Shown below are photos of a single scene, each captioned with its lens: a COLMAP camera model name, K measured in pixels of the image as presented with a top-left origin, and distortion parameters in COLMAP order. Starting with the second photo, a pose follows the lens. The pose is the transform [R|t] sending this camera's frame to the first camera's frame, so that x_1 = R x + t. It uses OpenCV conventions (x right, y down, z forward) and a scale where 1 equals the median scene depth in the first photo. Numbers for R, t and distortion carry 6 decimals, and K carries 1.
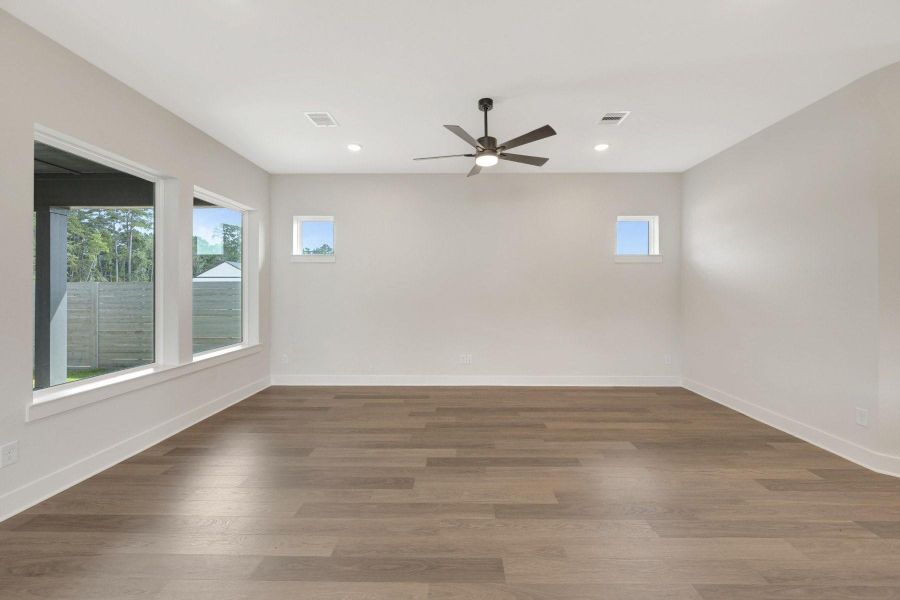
lens RADIAL K [[362.4, 0, 452.2], [0, 362.4, 289.7], [0, 0, 1]] dist [-0.001157, 0.000041]
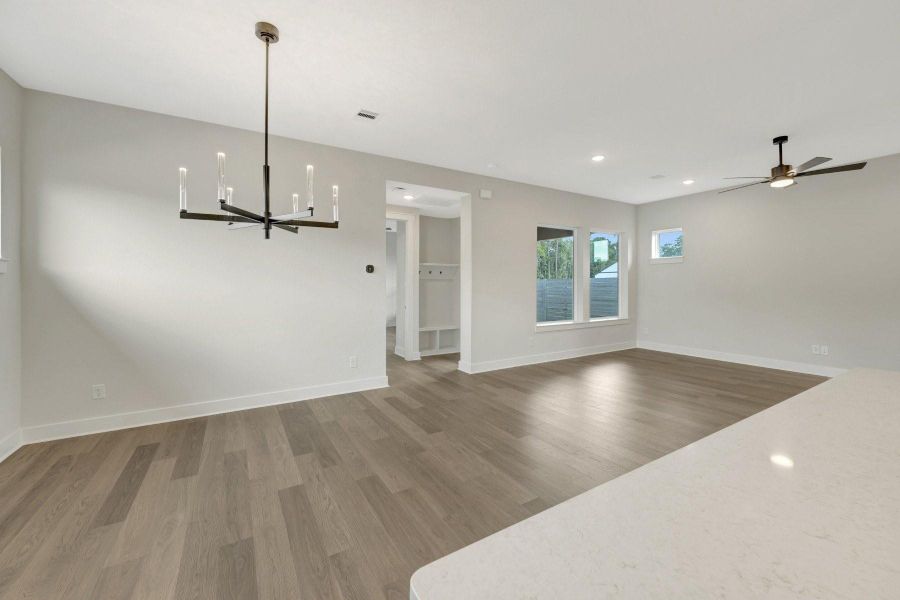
lens RADIAL K [[364.2, 0, 453.7], [0, 364.2, 285.1], [0, 0, 1]] dist [0.000656, -0.000001]
pose [[0.538857, 0.002085, -0.842395, 0.486457], [0.001828, 0.999992, 0.003644, 0.002994], [0.842395, -0.003503, 0.538849, -0.600183]]
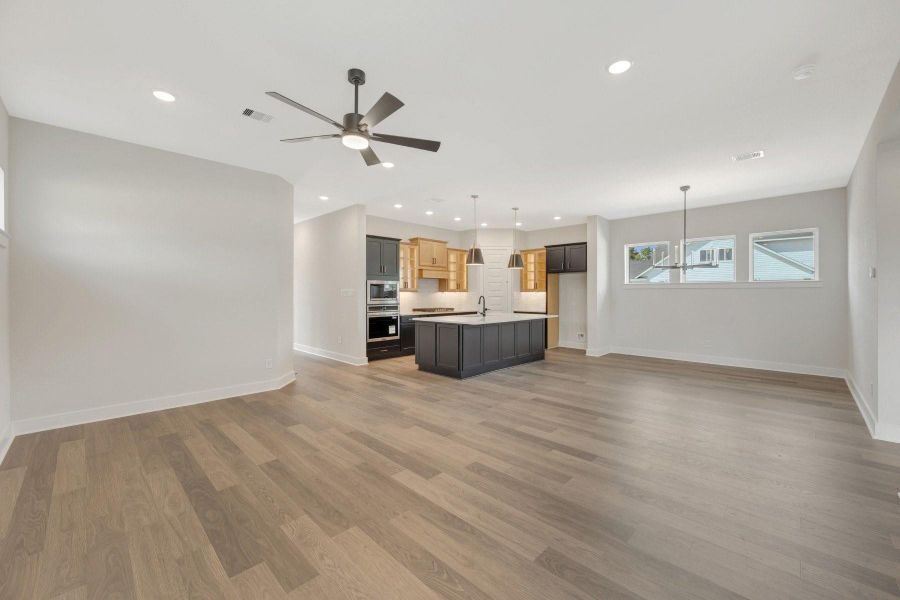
lens RADIAL K [[357.9, 0, 452.4], [0, 357.9, 295.9], [0, 0, 1]] dist [0.000191, 0.000004]
pose [[-0.724001, -0.001626, 0.689797, -0.568852], [0.002504, 0.999984, 0.004986, 0.005652], [-0.689795, 0.005337, -0.723986, 1.260060]]
